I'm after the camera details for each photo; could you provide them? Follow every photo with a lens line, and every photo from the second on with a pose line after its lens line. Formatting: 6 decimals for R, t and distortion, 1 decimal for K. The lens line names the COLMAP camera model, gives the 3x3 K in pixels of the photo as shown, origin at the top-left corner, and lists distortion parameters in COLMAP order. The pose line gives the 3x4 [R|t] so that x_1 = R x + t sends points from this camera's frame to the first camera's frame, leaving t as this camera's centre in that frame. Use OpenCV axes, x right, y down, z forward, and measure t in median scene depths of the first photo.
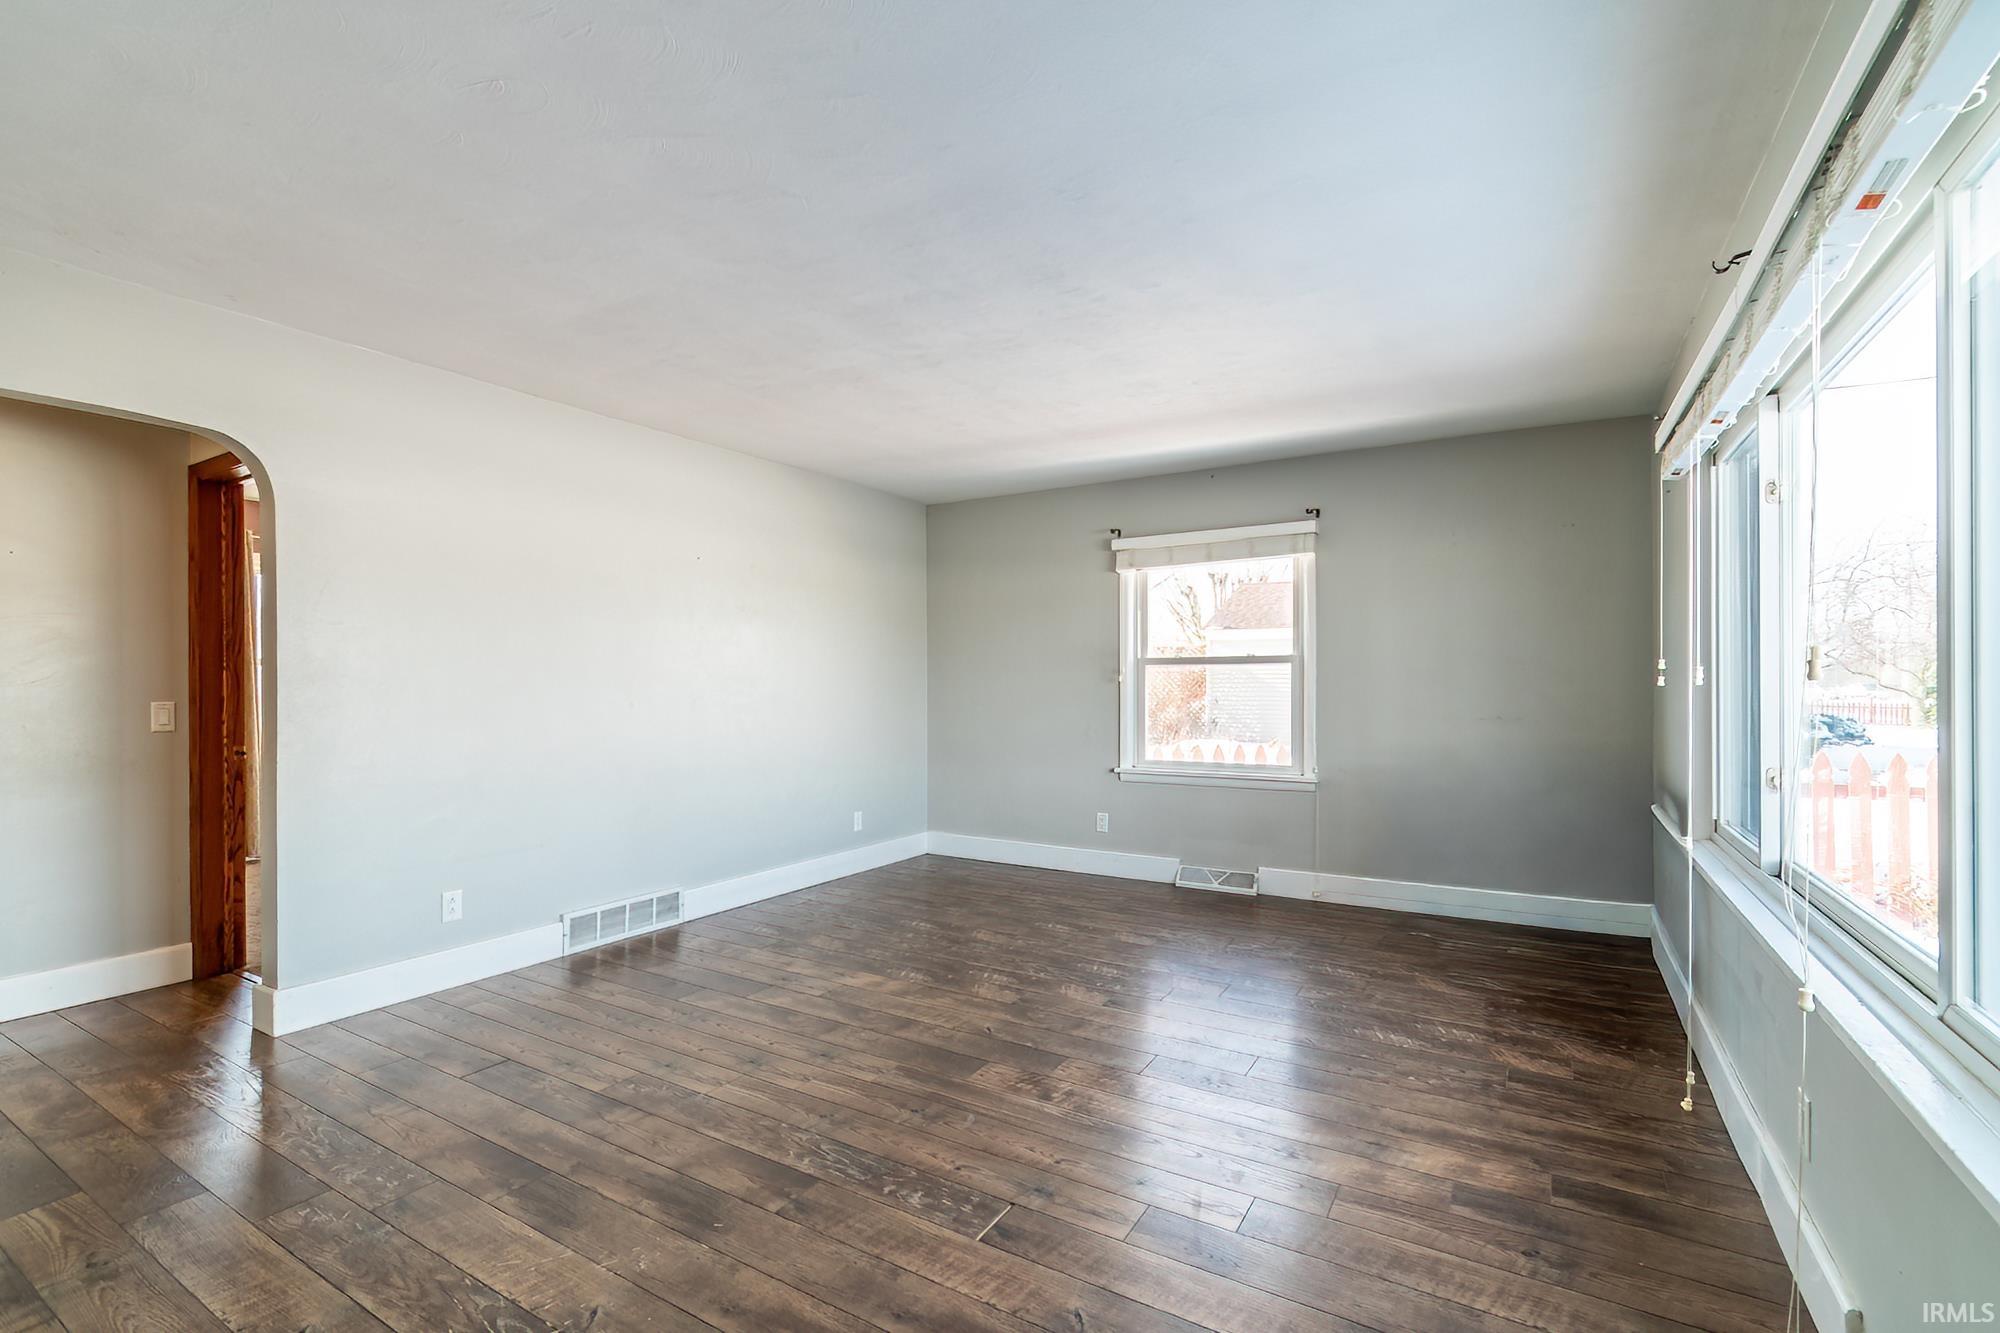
lens RADIAL K [[885.7, 0, 989.8], [0, 885.7, 665.7], [0, 0, 1]] dist [-0.000339, -0.000060]
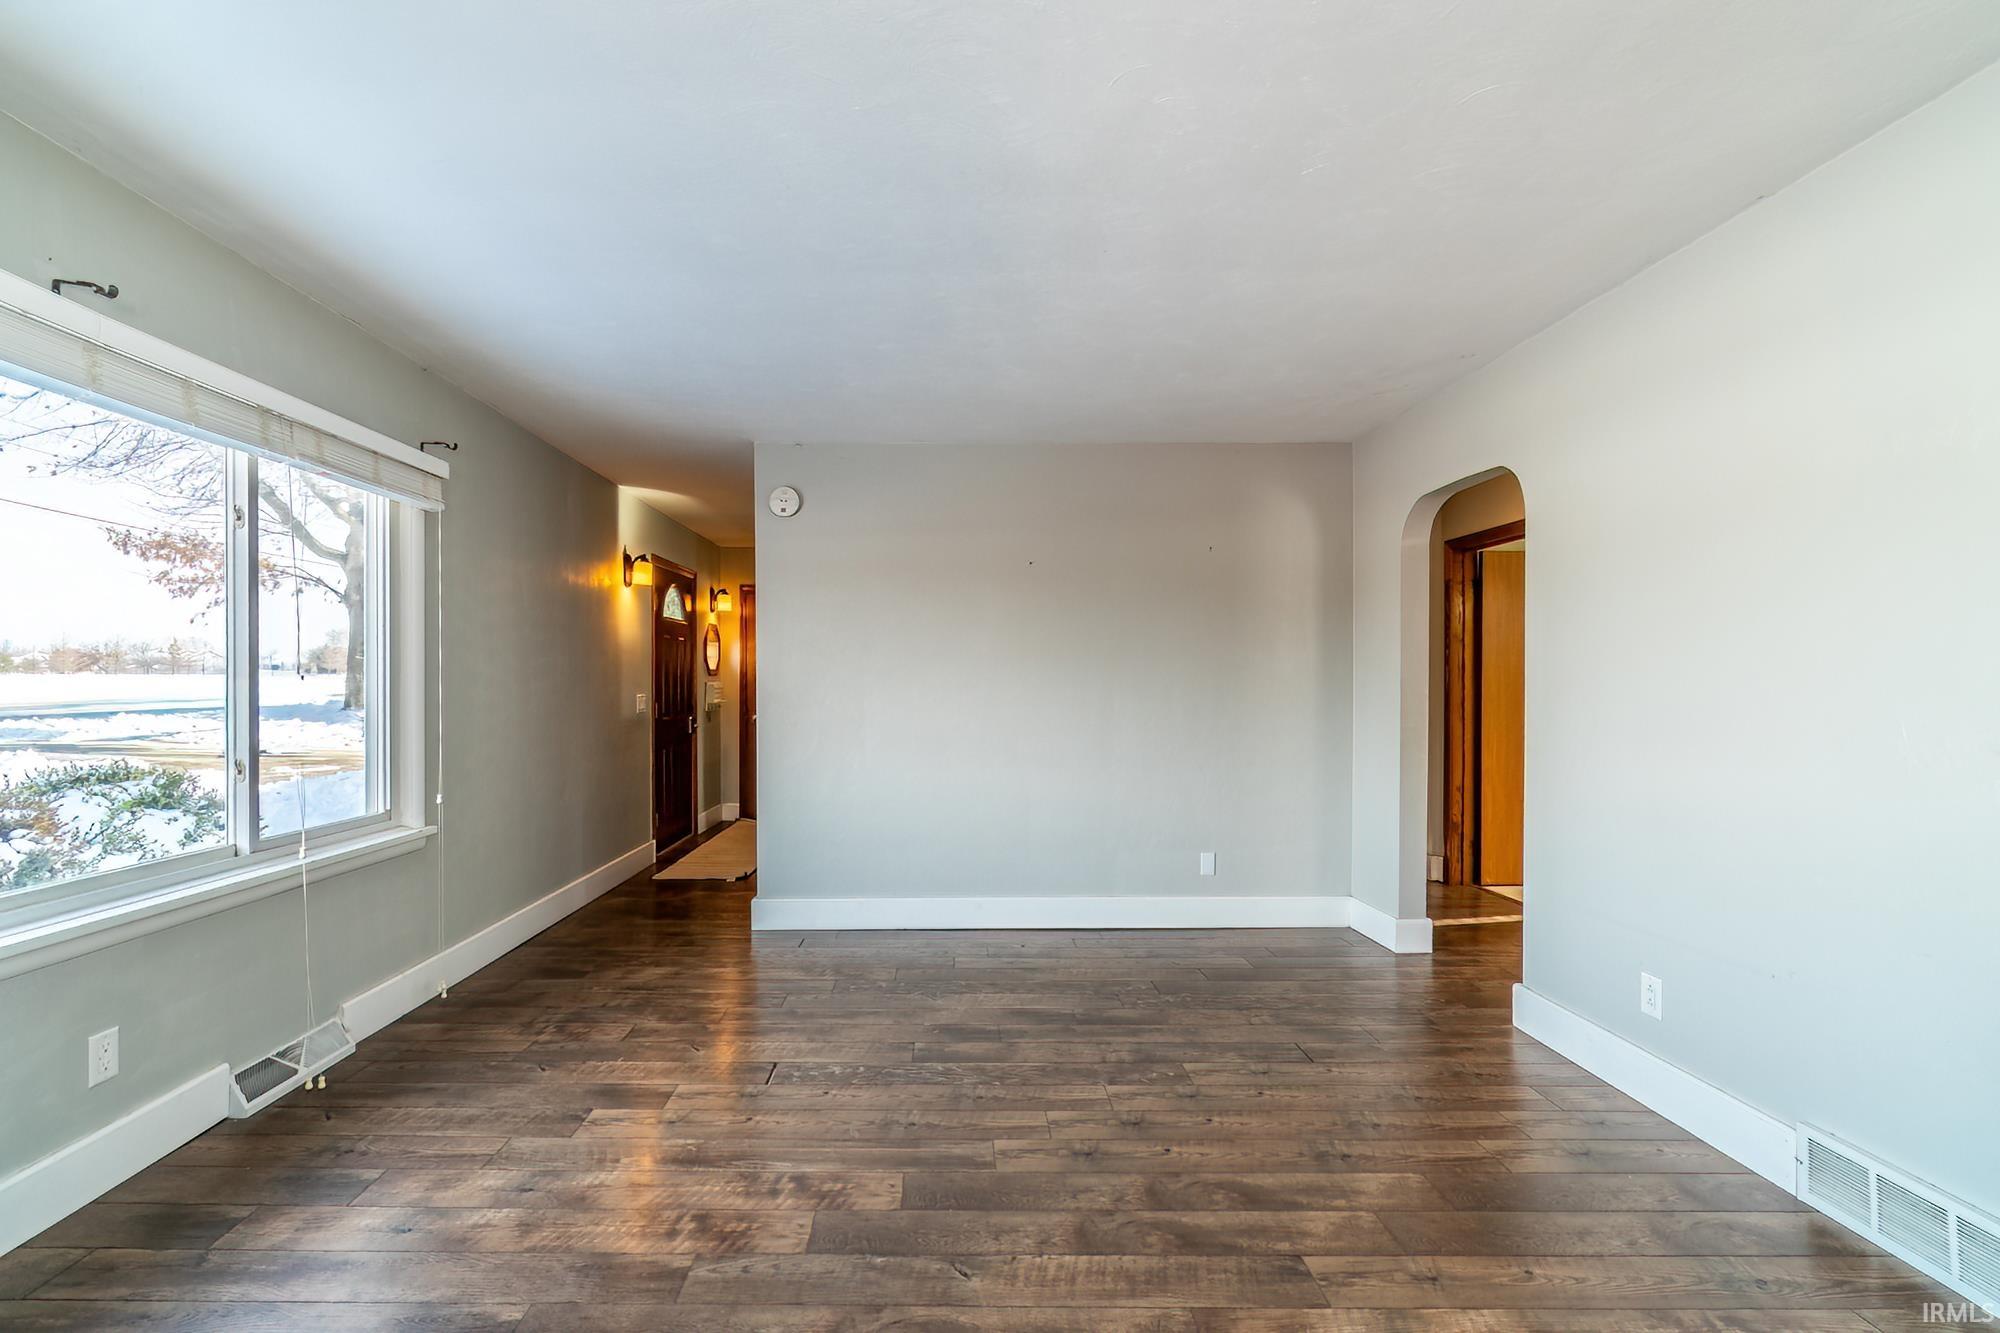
lens RADIAL K [[885.7, 0, 989.8], [0, 885.7, 665.7], [0, 0, 1]] dist [-0.000339, -0.000060]
pose [[-0.832446, -0.014453, -0.553918, 0.396719], [0.006729, 0.999322, -0.036187, 0.015250], [0.554066, -0.033851, -0.831785, 1.847787]]
